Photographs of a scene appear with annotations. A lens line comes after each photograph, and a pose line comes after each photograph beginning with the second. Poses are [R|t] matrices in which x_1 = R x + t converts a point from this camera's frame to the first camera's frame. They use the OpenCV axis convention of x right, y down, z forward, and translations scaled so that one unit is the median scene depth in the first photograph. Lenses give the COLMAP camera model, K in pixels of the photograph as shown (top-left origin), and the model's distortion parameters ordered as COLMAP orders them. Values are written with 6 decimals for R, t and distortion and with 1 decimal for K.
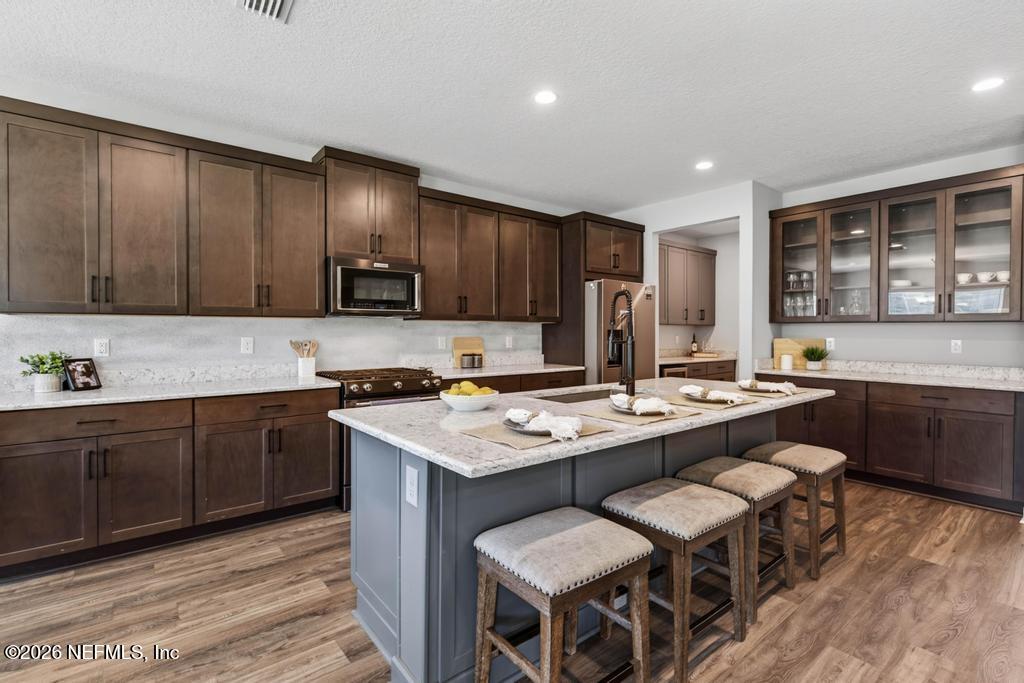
lens RADIAL K [[469.6, 0, 506.1], [0, 469.6, 333.9], [0, 0, 1]] dist [-0.003421, 0.000640]
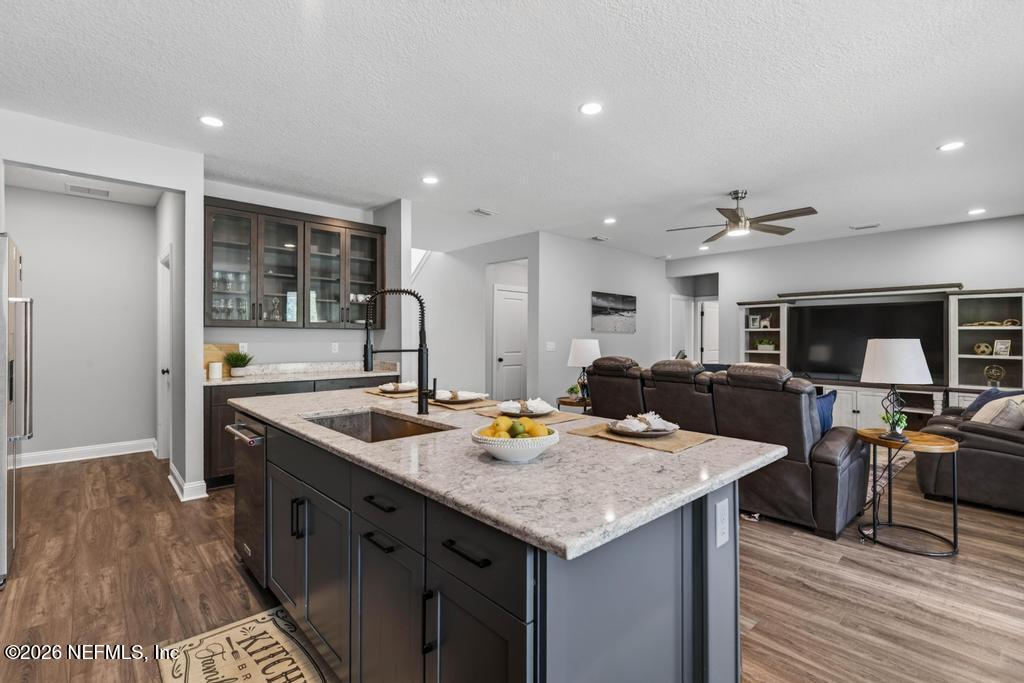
lens RADIAL K [[469.6, 0, 508.4], [0, 469.6, 331.2], [0, 0, 1]] dist [-0.003421, 0.000640]
pose [[-0.086654, 0.009717, 0.996191, -0.395858], [0.002220, 0.999952, -0.009561, -0.005699], [-0.996236, 0.001383, -0.086671, 0.615312]]
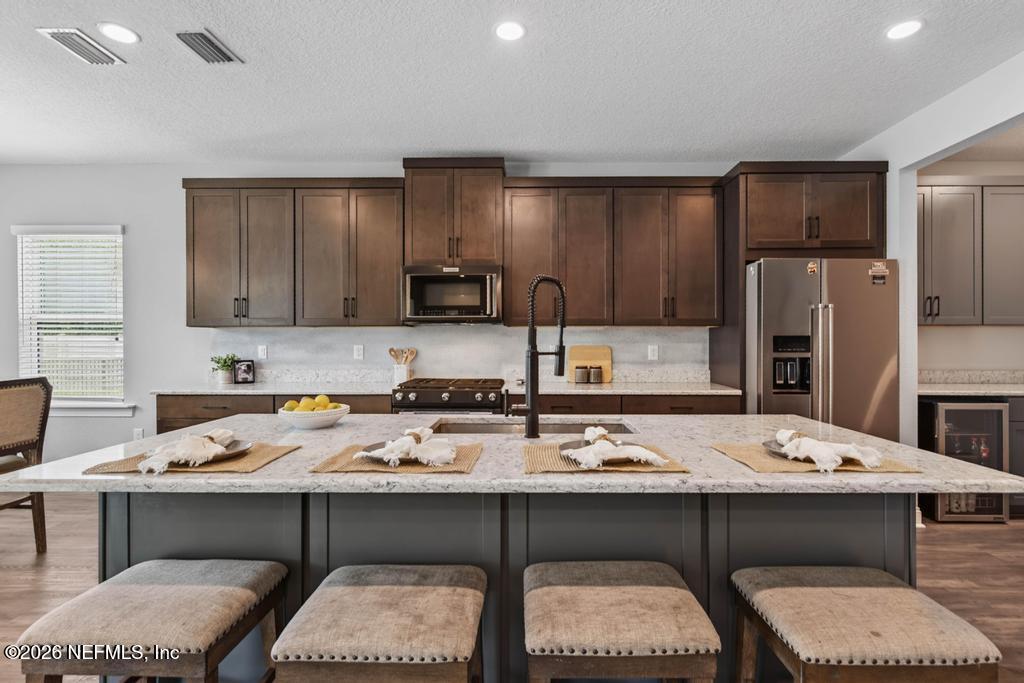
lens RADIAL K [[495.0, 0, 518.2], [0, 495.0, 344.4], [0, 0, 1]] dist [-0.001909, 0.000670]
pose [[0.778194, 0.001585, -0.628022, 0.443533], [-0.000839, 0.999999, 0.001483, 0.003648], [0.628024, -0.000627, 0.778194, 0.286339]]
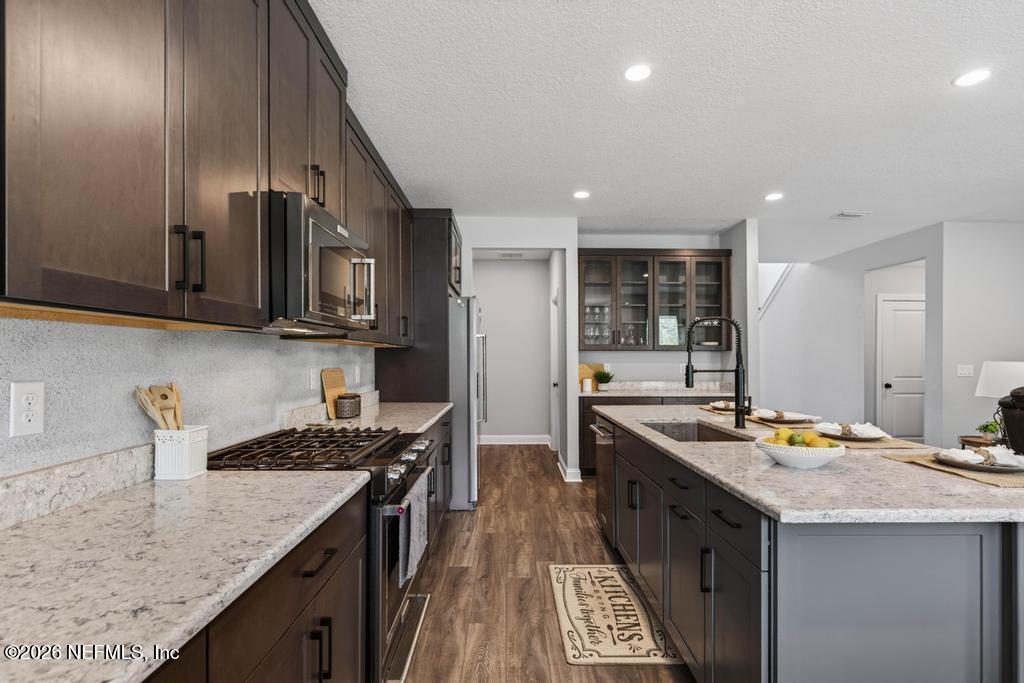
lens RADIAL K [[506.1, 0, 517.6], [0, 506.1, 351.2], [0, 0, 1]] dist [-0.006819, -0.000841]
pose [[0.587460, 0.007901, 0.809214, -0.568714], [0.004985, 0.999898, -0.013381, -0.006721], [-0.809238, 0.011895, 0.587361, 0.493802]]
